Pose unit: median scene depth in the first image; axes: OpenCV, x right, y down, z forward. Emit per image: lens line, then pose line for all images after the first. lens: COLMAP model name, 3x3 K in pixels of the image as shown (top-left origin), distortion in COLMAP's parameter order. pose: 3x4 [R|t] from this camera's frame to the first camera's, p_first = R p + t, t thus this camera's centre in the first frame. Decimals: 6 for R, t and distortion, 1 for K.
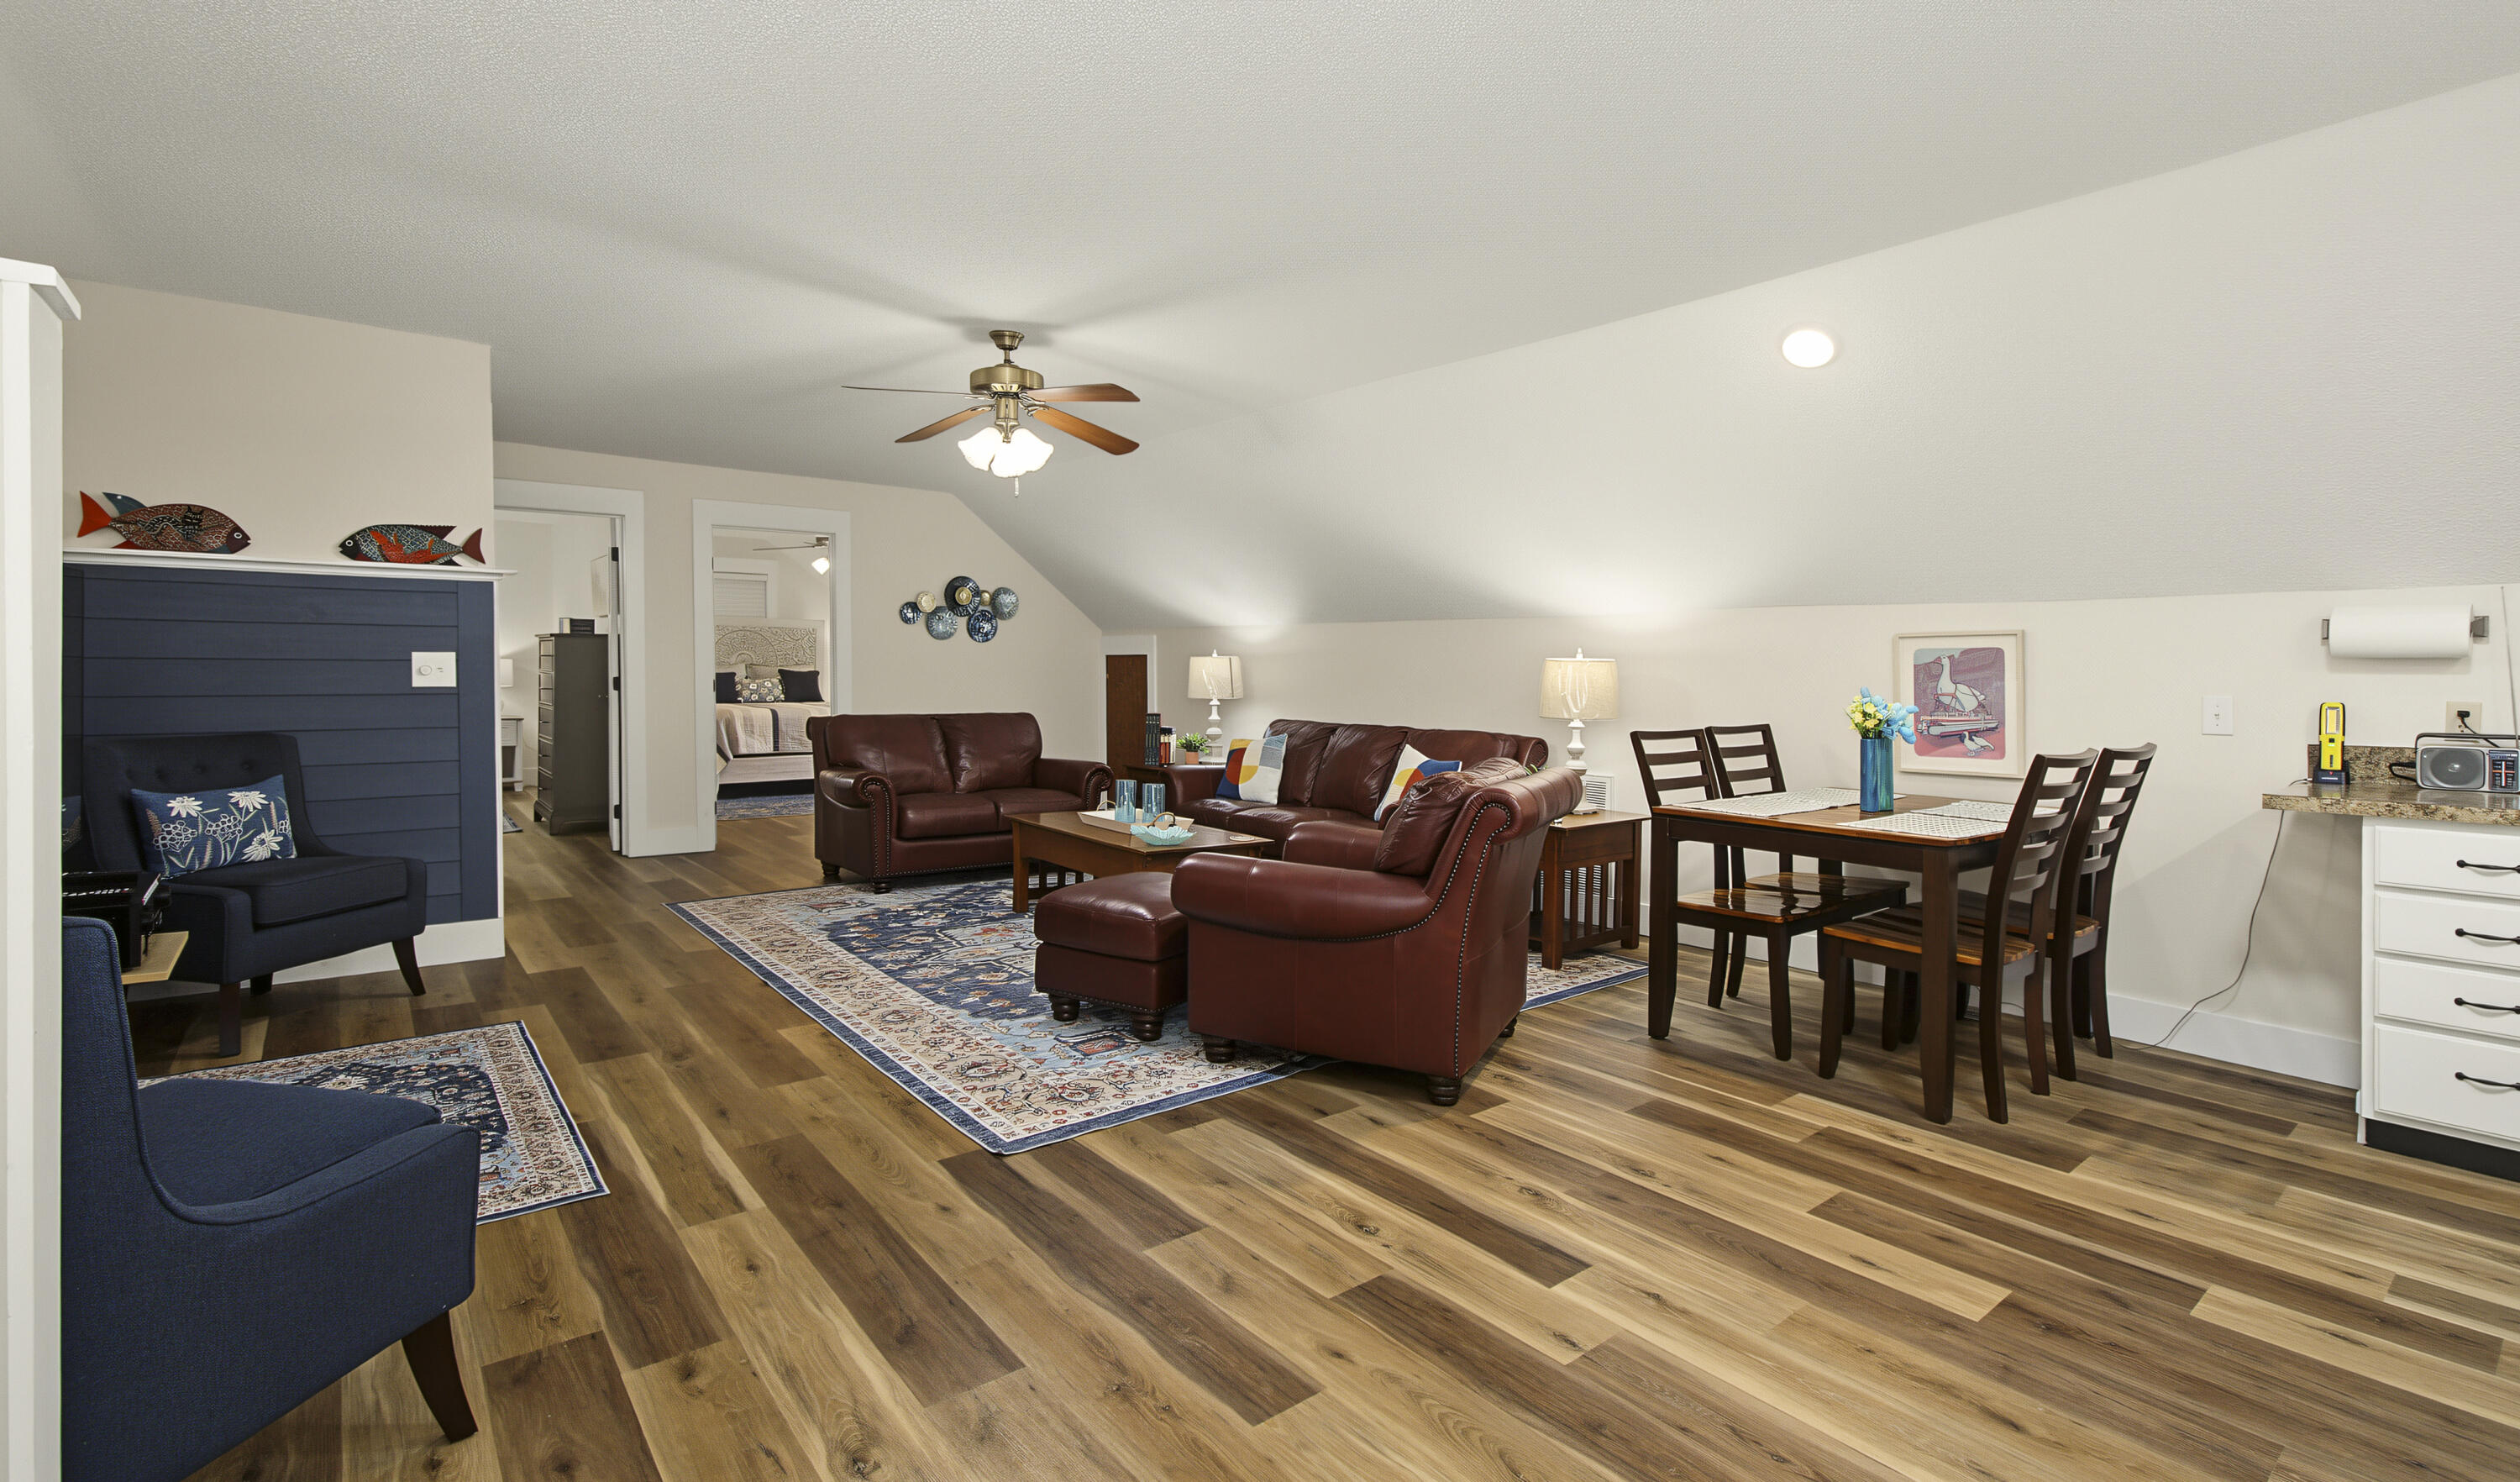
lens RADIAL K [[1152.8, 0, 1280.9], [0, 1152.8, 700.1], [0, 0, 1]] dist [-0.010811, -0.001194]
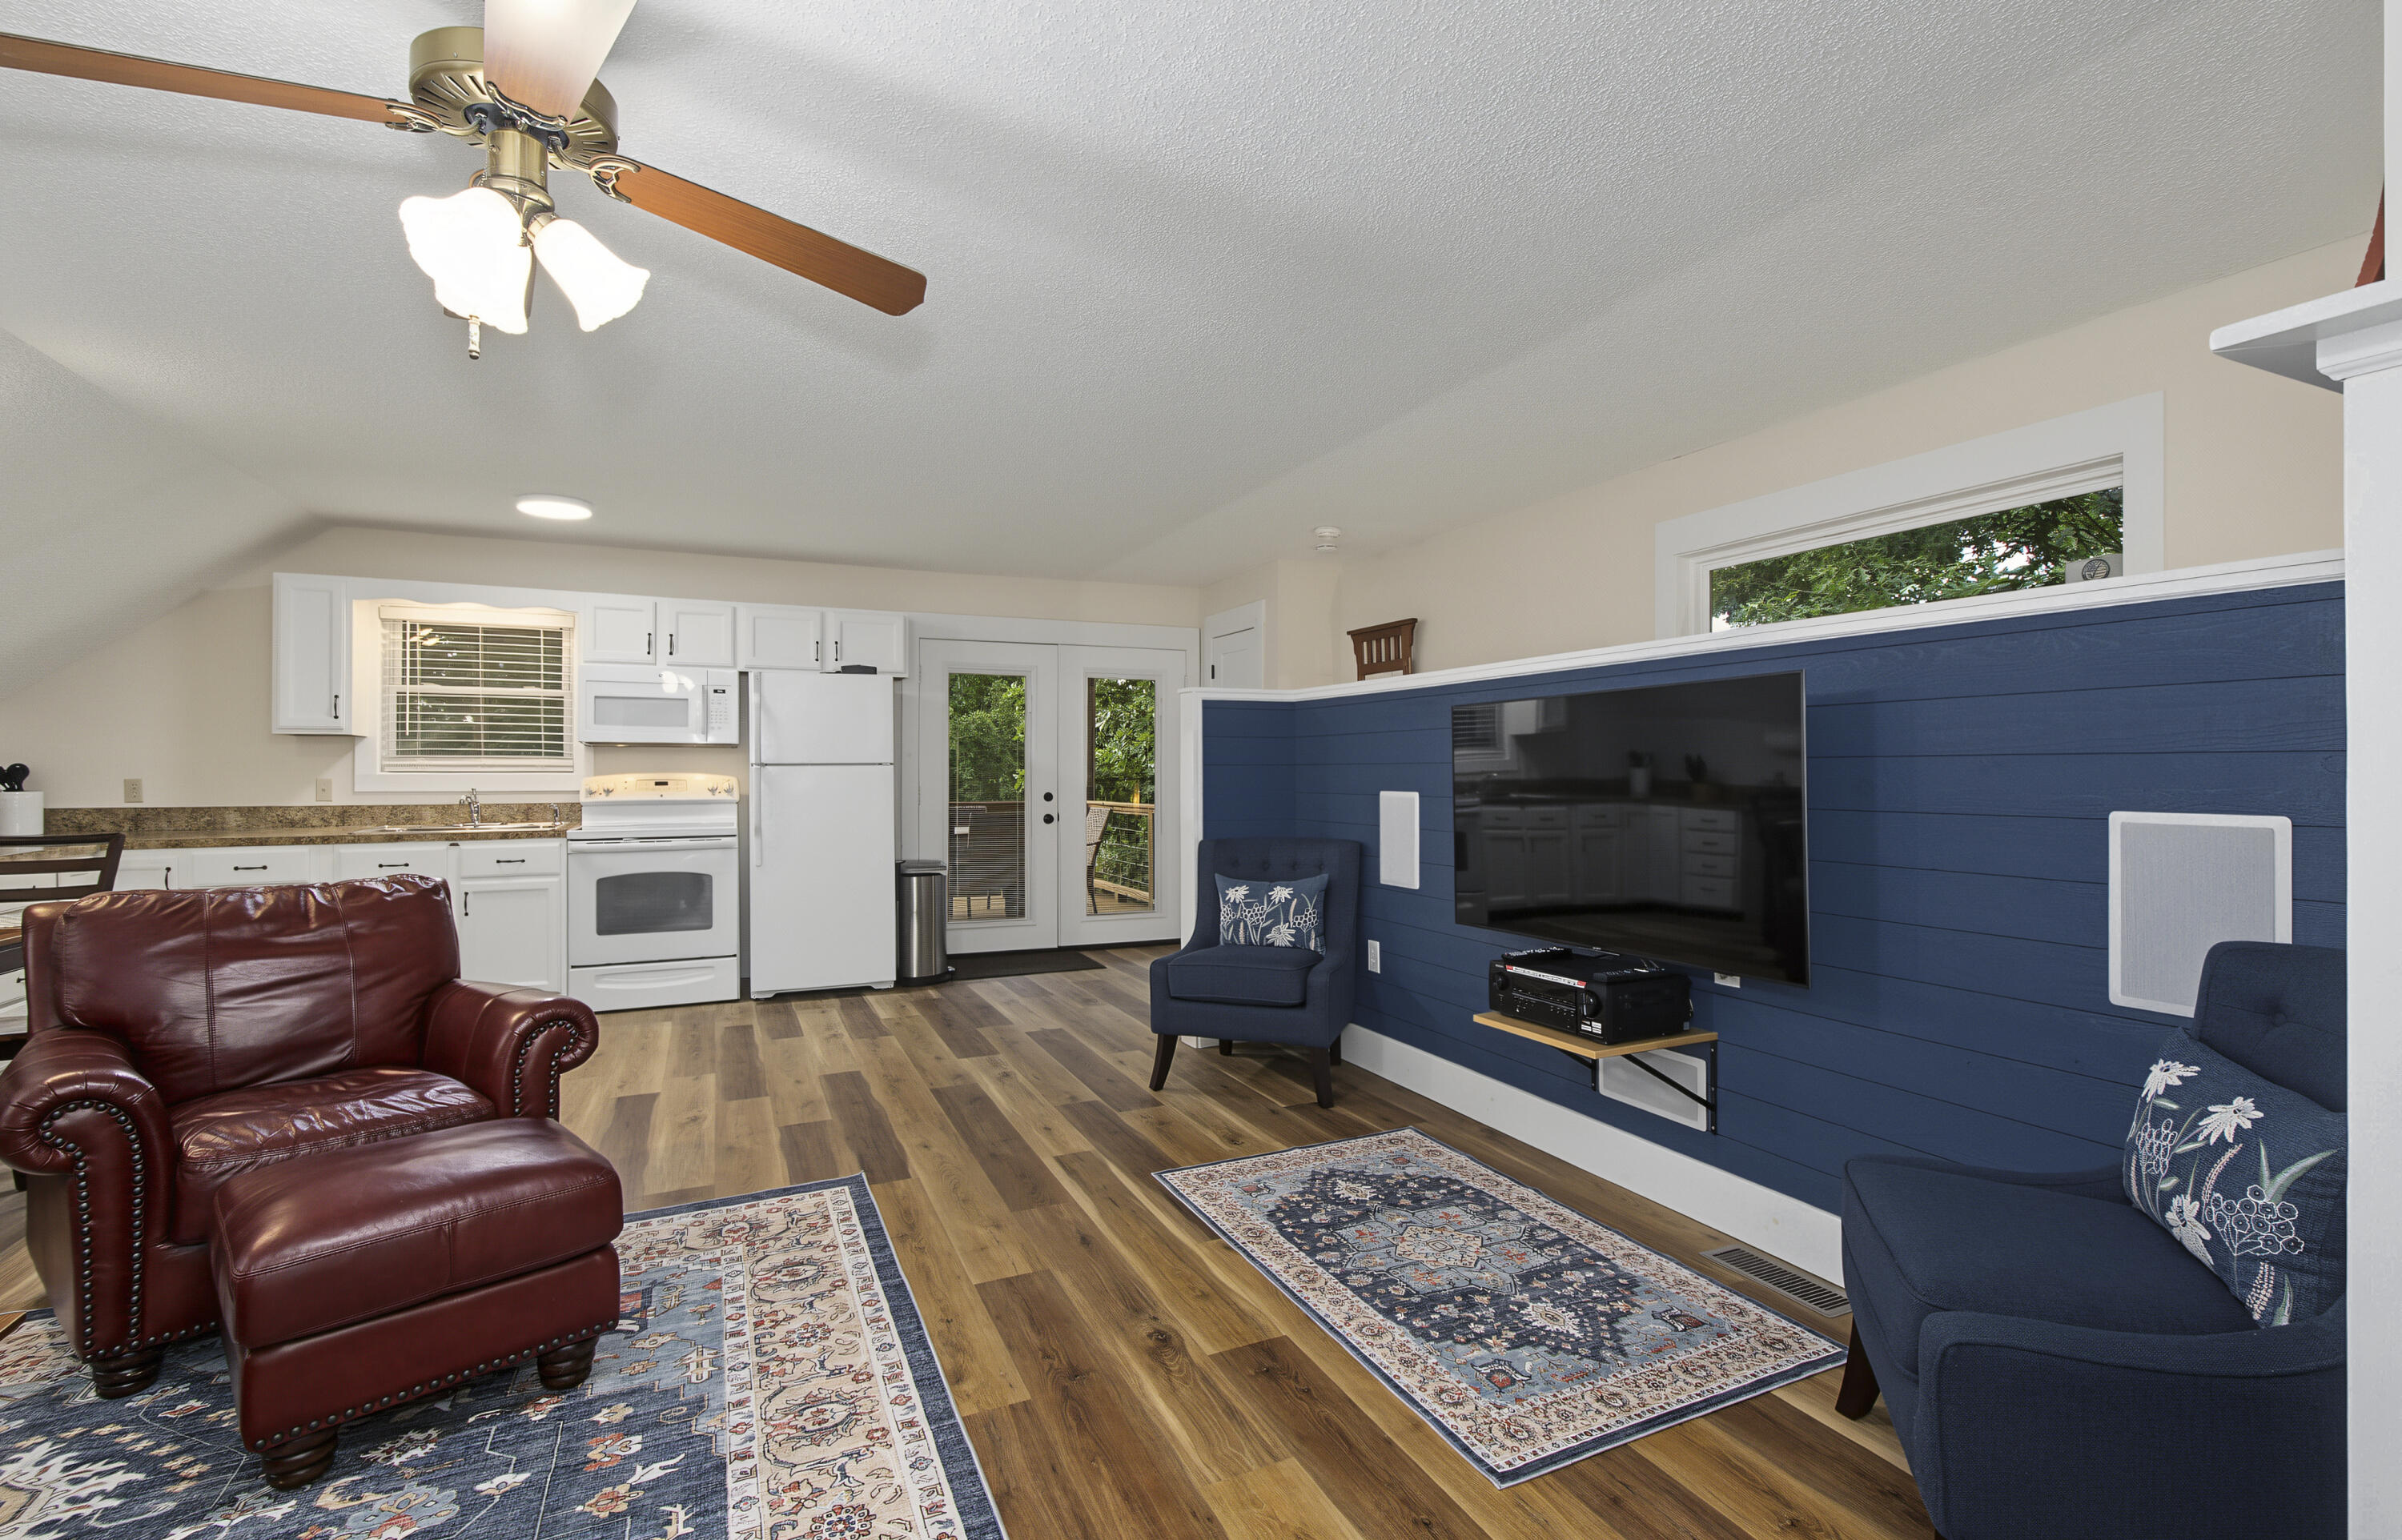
lens RADIAL K [[1032.7, 0, 1166.9], [0, 1032.7, 769.2], [0, 0, 1]] dist [0.002685, -0.001795]
pose [[-0.958914, -0.012037, 0.283442, -0.719638], [-0.004120, 0.999585, 0.028508, -0.053248], [-0.283668, 0.026169, -0.958565, 1.634072]]
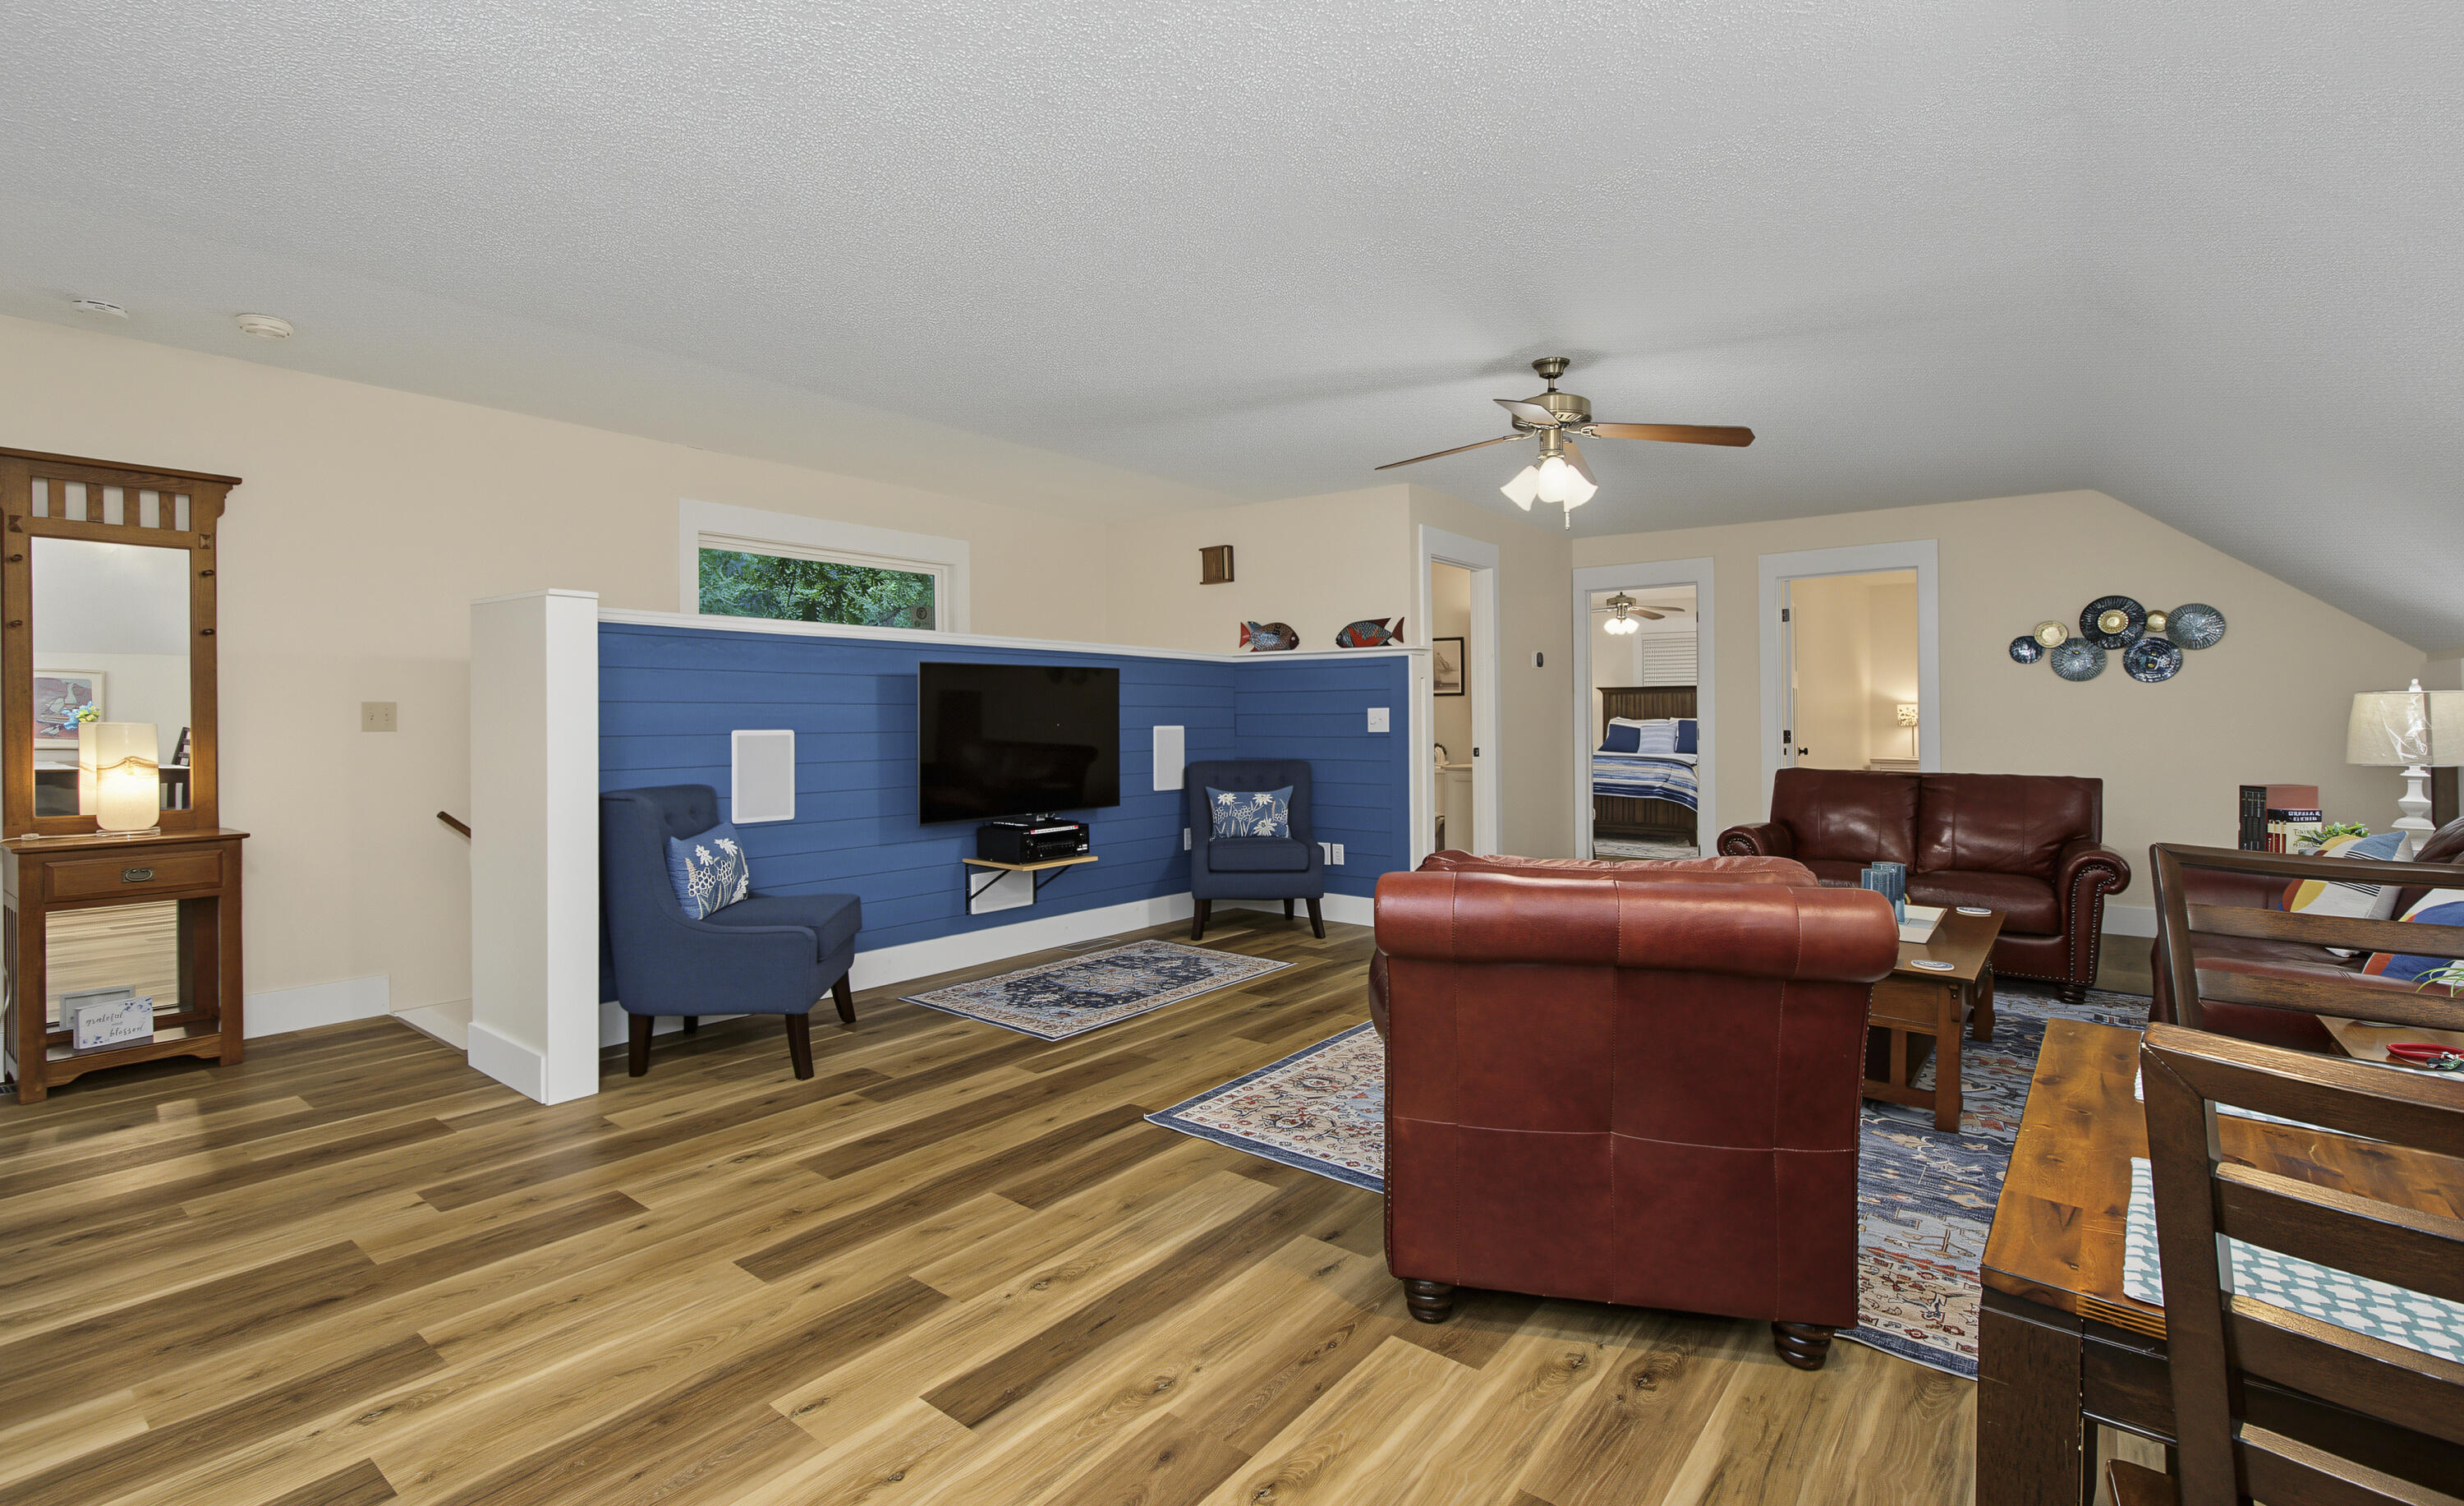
lens RADIAL K [[1115.1, 0, 1256.1], [0, 1115.1, 739.3], [0, 0, 1]] dist [-0.016978, -0.000670]
pose [[0.210923, 0.007811, -0.977471, 0.764143], [-0.025330, 0.999676, 0.002522, -0.003116], [0.977174, 0.024227, 0.211053, 0.724285]]
